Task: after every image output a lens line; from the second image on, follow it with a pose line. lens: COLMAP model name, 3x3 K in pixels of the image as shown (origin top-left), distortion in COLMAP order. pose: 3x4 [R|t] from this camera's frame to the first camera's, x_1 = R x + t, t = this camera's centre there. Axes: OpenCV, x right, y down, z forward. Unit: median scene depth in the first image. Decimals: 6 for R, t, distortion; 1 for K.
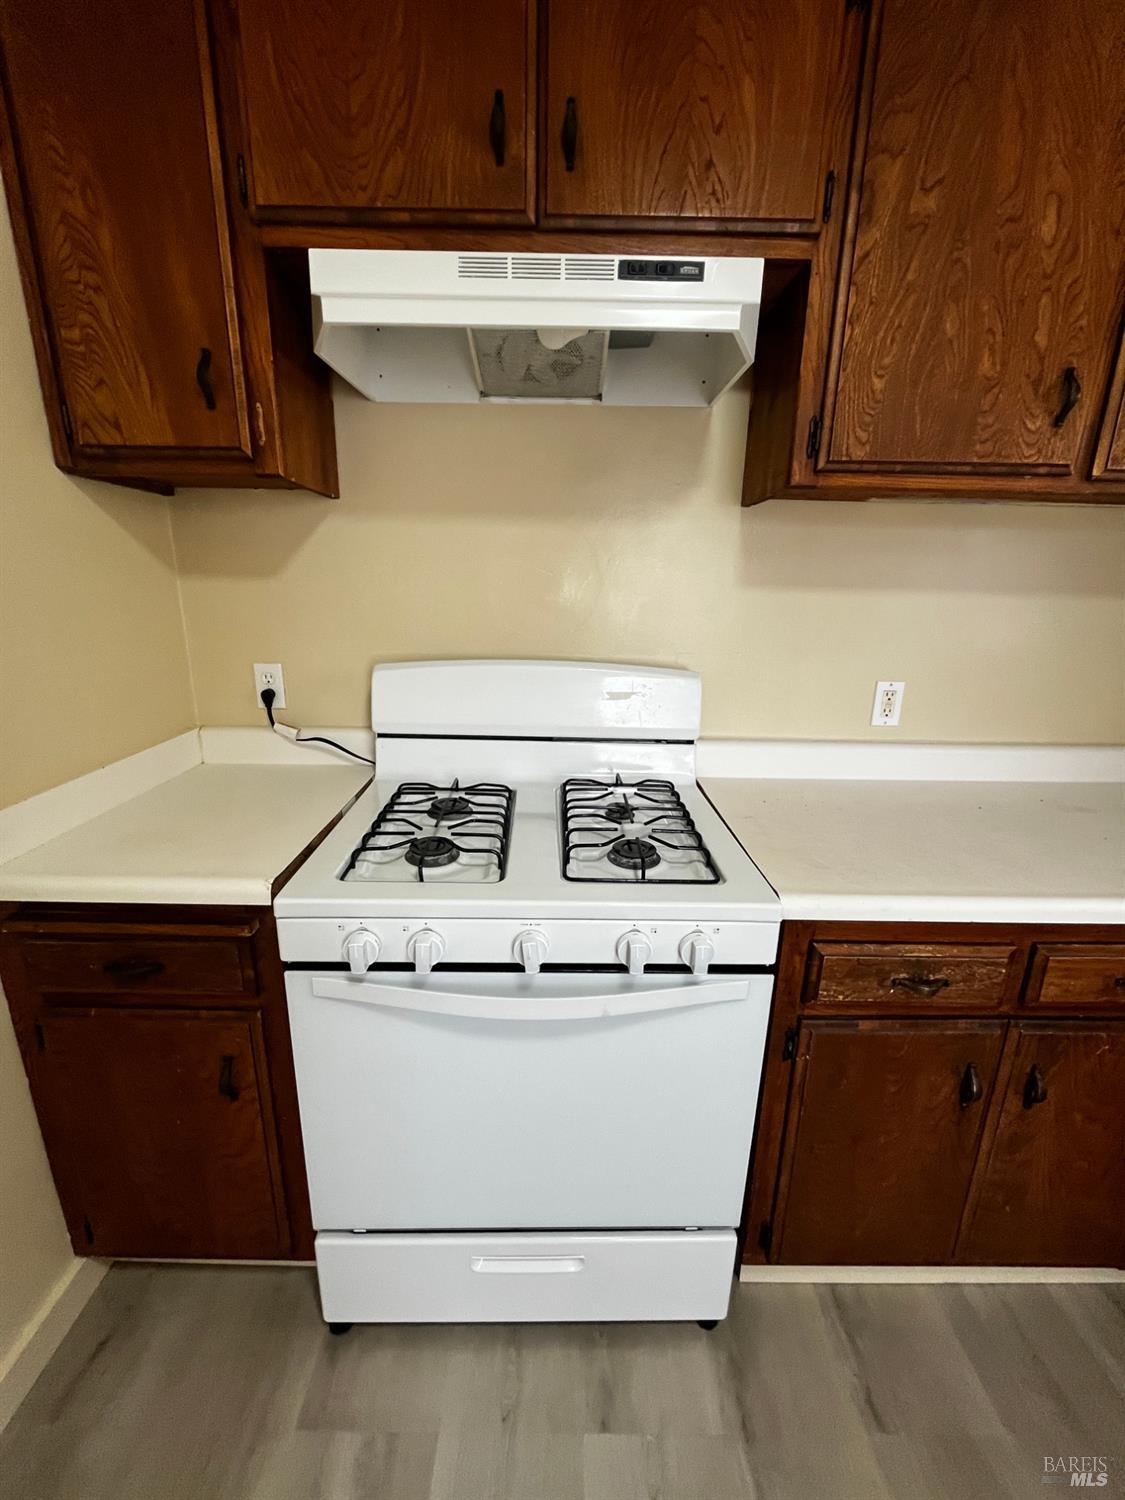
lens RADIAL K [[604.4, 0, 561.8], [0, 604.4, 744.3], [0, 0, 1]] dist [-0.001272, -0.000082]
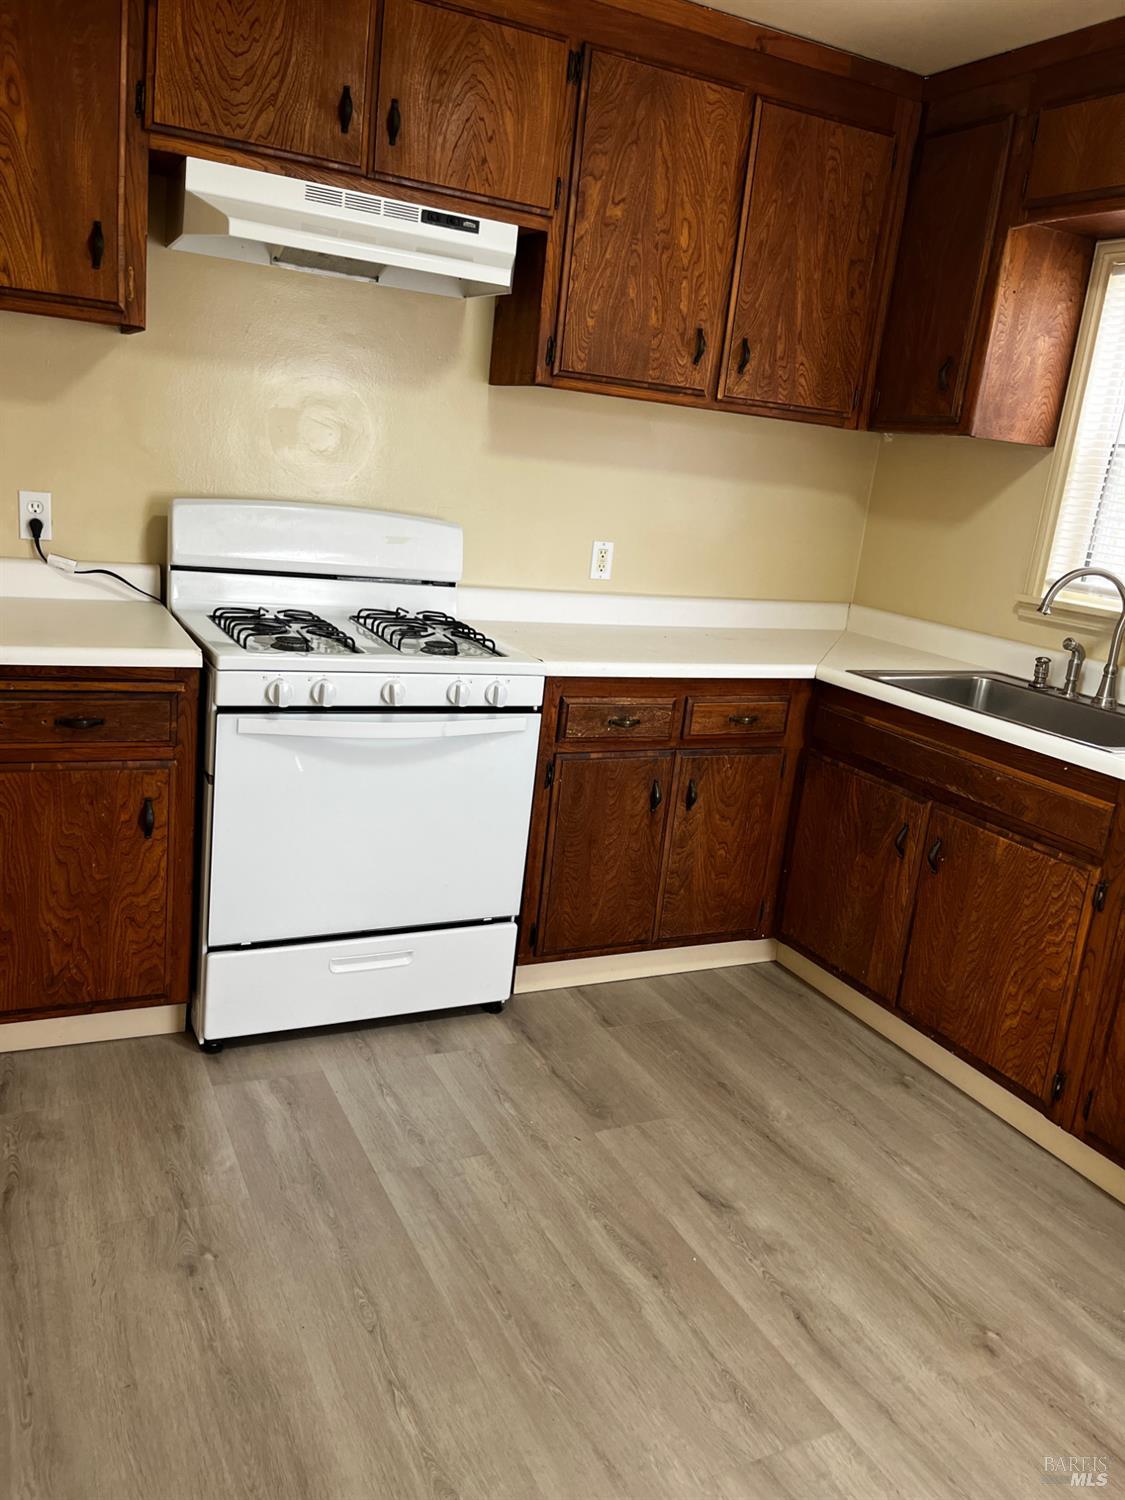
lens RADIAL K [[1136.2, 0, 563.7], [0, 1136.2, 754.1], [0, 0, 1]] dist [0.058507, -0.074962]
pose [[0.895989, -0.038371, 0.442415, -0.816158], [0.027840, 0.999154, 0.030276, 0.370254], [-0.443202, -0.014810, 0.896299, -1.500306]]
